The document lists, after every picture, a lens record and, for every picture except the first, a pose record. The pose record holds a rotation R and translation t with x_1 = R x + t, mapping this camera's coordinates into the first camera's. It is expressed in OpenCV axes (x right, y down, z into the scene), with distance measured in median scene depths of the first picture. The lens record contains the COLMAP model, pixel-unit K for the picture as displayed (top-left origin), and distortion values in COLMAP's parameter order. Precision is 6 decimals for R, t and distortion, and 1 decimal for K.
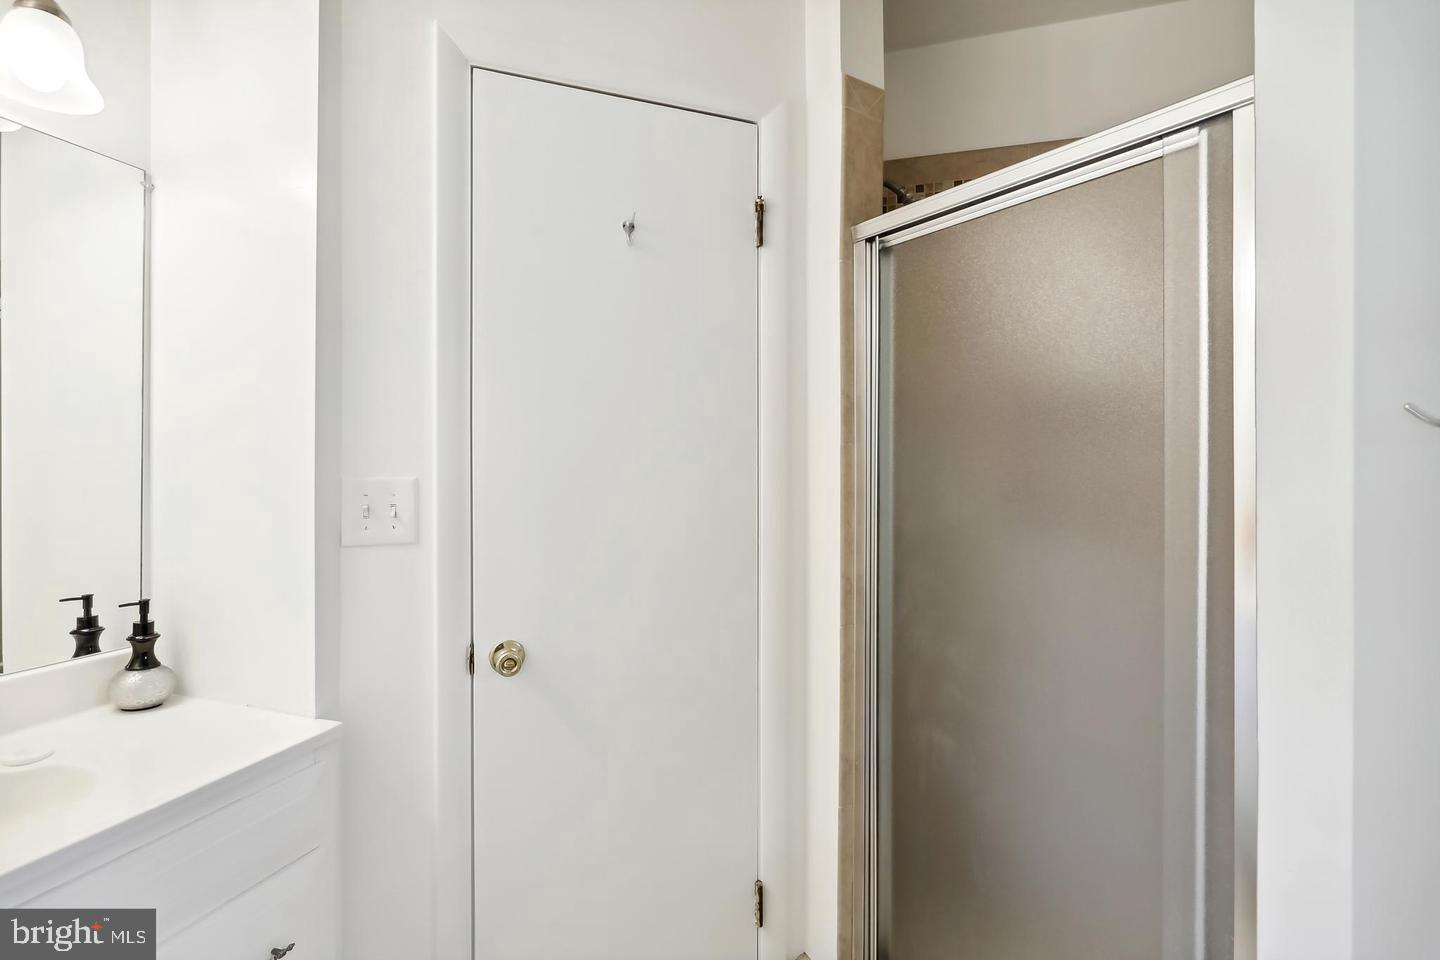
lens RADIAL K [[696.2, 0, 721.1], [0, 696.2, 473.1], [0, 0, 1]] dist [0.001920, 0.000164]
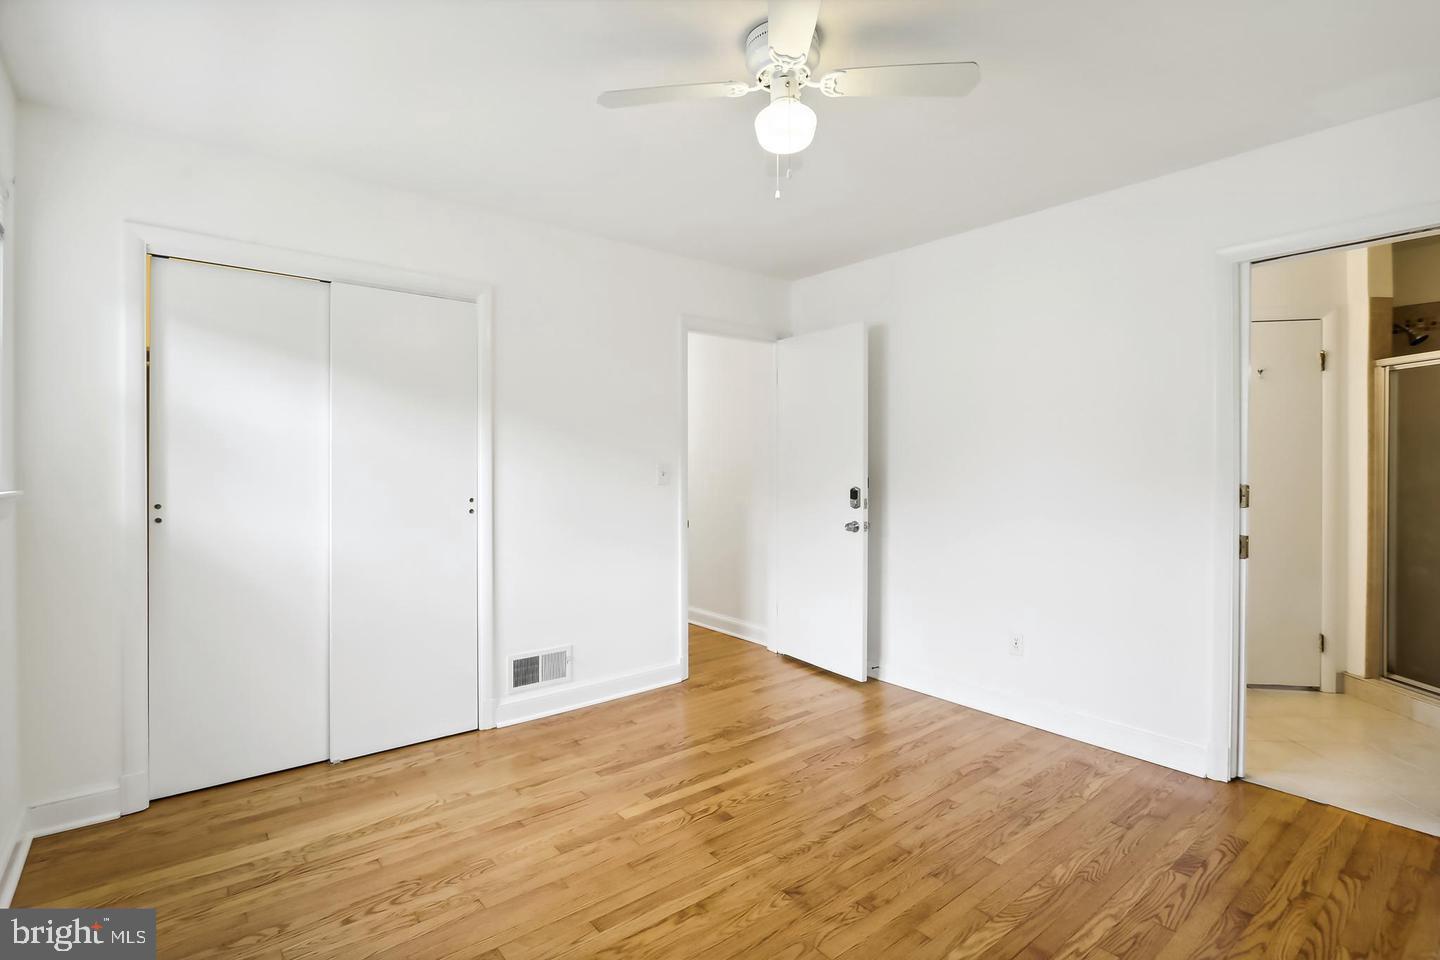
lens RADIAL K [[696.2, 0, 717.6], [0, 696.2, 476.8], [0, 0, 1]] dist [0.001920, 0.000164]
pose [[0.836363, 0.001473, -0.548174, -0.376225], [-0.001242, 0.999999, 0.000792, 0.044099], [0.548175, 0.000019, 0.836364, -2.191572]]
